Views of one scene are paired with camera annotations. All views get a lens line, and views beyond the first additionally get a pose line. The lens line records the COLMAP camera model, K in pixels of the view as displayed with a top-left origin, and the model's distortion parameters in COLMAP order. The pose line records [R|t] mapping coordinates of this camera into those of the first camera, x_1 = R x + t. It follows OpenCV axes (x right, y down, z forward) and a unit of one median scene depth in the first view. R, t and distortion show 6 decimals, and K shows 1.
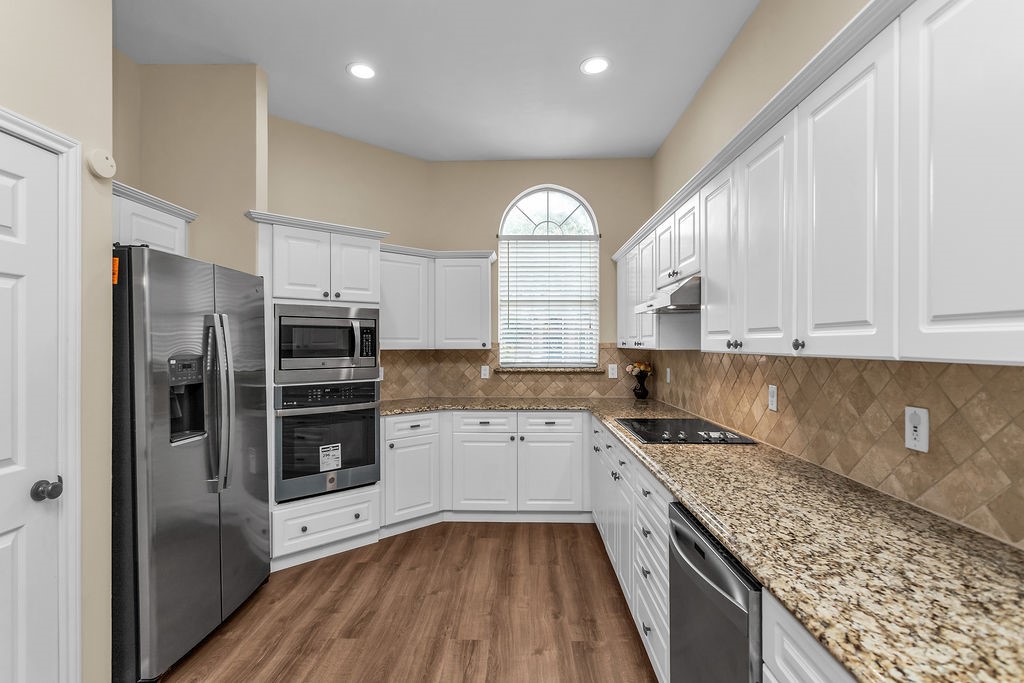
lens RADIAL K [[490.0, 0, 508.9], [0, 490.0, 343.1], [0, 0, 1]] dist [-0.000571, 0.002380]
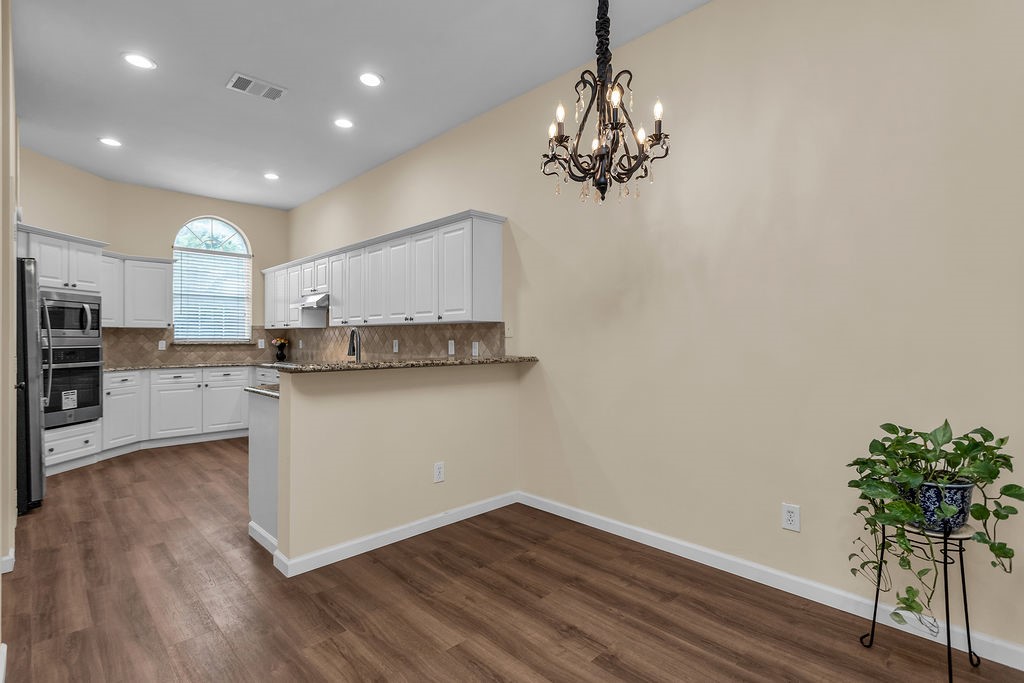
lens RADIAL K [[492.7, 0, 511.6], [0, 492.7, 335.9], [0, 0, 1]] dist [0.002178, 0.000792]
pose [[0.692267, 0.005159, 0.721623, -0.512166], [-0.002239, 0.999985, -0.005001, 0.052529], [-0.721638, 0.001847, 0.692268, -0.916320]]
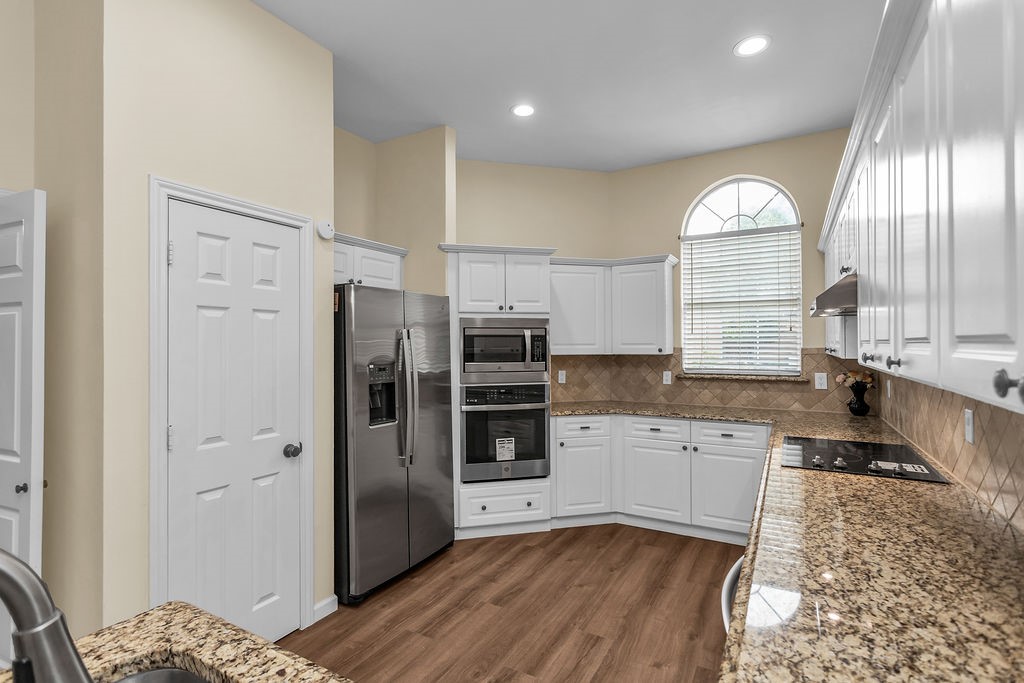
lens RADIAL K [[490.0, 0, 511.5], [0, 490.0, 339.9], [0, 0, 1]] dist [-0.000571, 0.002380]
pose [[0.882857, -0.007918, -0.469575, 0.191238], [0.005092, 0.999960, -0.007288, -0.015015], [0.469614, 0.004043, 0.882863, -0.010654]]
